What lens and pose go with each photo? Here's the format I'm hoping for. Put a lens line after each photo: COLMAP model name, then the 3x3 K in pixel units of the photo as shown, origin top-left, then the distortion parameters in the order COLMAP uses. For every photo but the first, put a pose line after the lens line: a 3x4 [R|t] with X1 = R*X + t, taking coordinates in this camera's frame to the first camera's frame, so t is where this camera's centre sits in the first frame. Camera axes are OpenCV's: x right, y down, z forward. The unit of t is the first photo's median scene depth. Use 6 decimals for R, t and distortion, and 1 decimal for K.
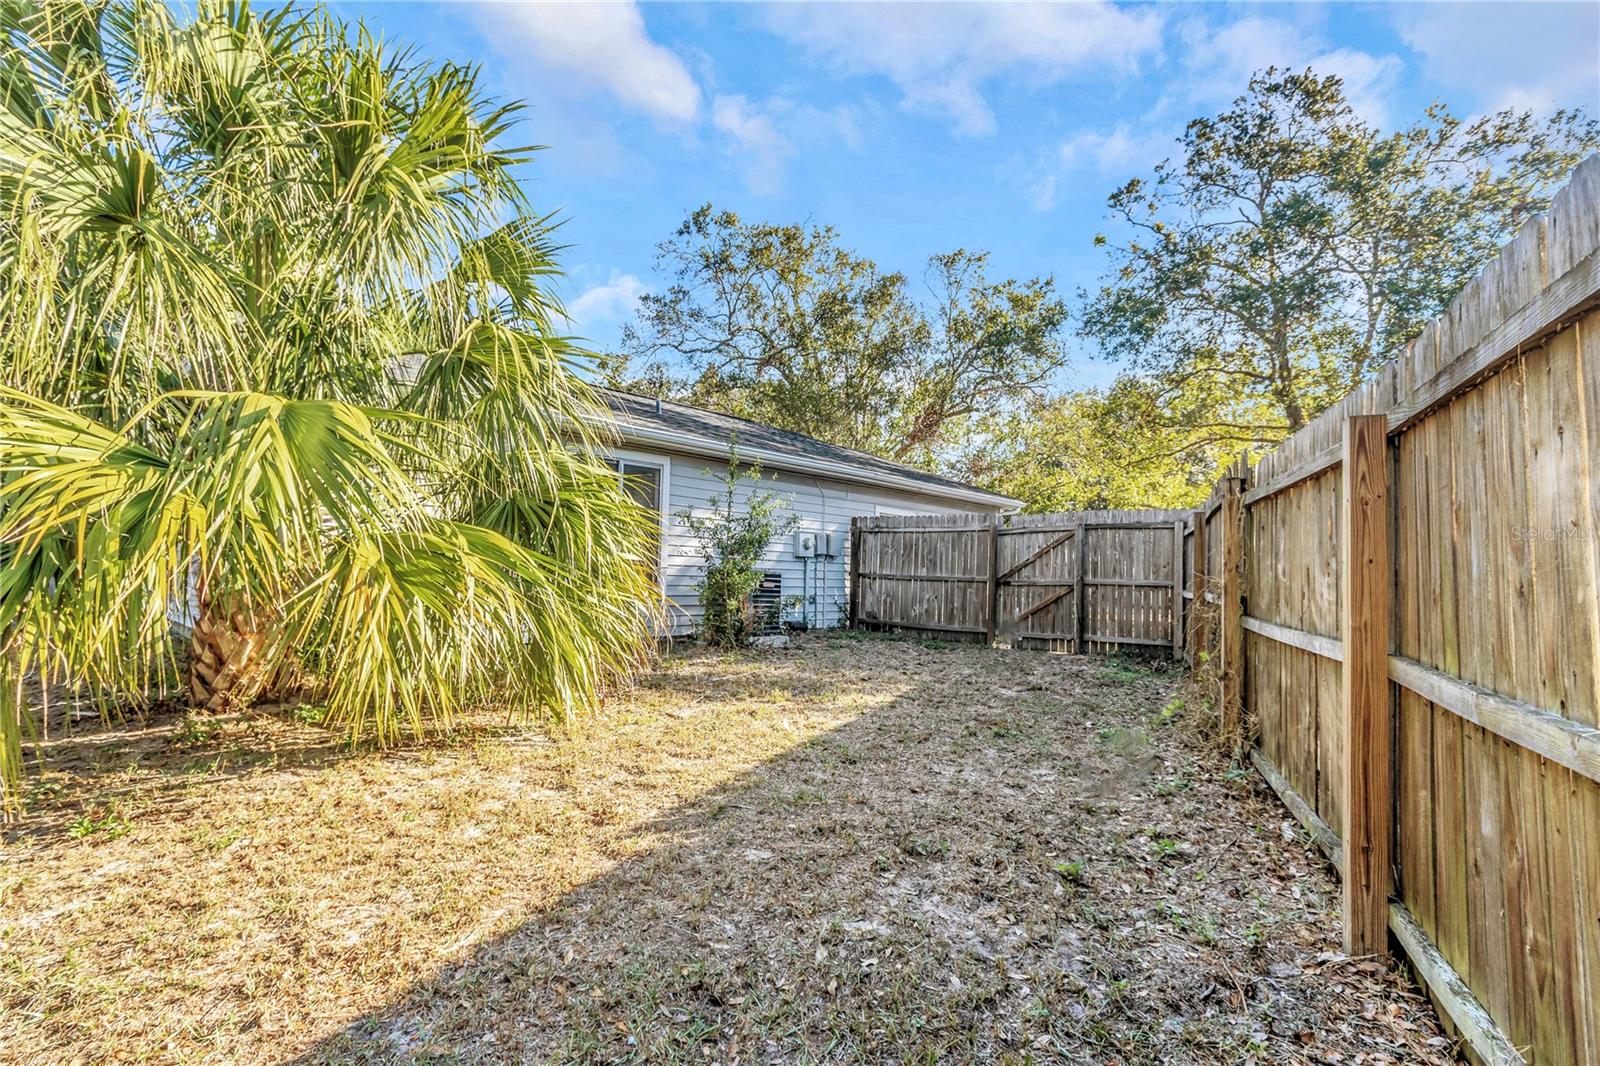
lens RADIAL K [[821.5, 0, 800.0], [0, 821.5, 533.0], [0, 0, 1]] dist [0.002232, 0.000054]
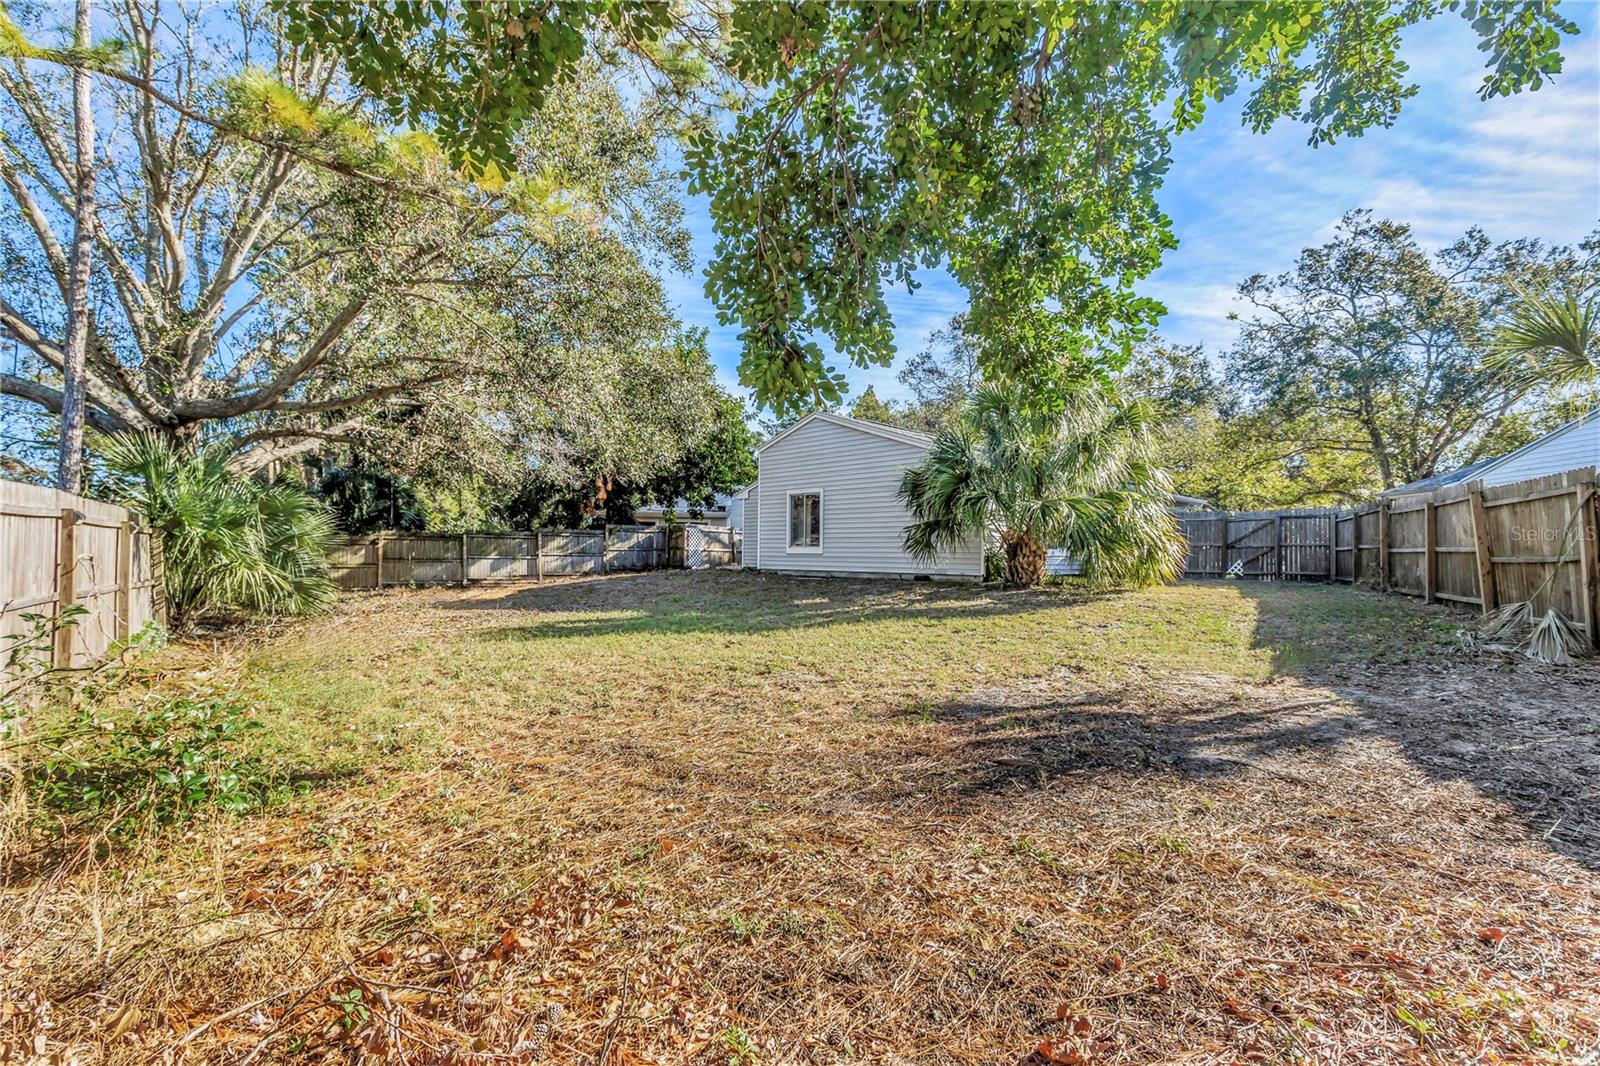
lens RADIAL K [[778.0, 0, 800.0], [0, 778.0, 533.0], [0, 0, 1]] dist [0.003262, 0.000488]
pose [[0.997155, -0.020098, -0.072652, -0.451434], [0.021444, 0.999612, 0.017789, -0.018574], [0.072266, -0.019296, 0.997199, -0.648492]]
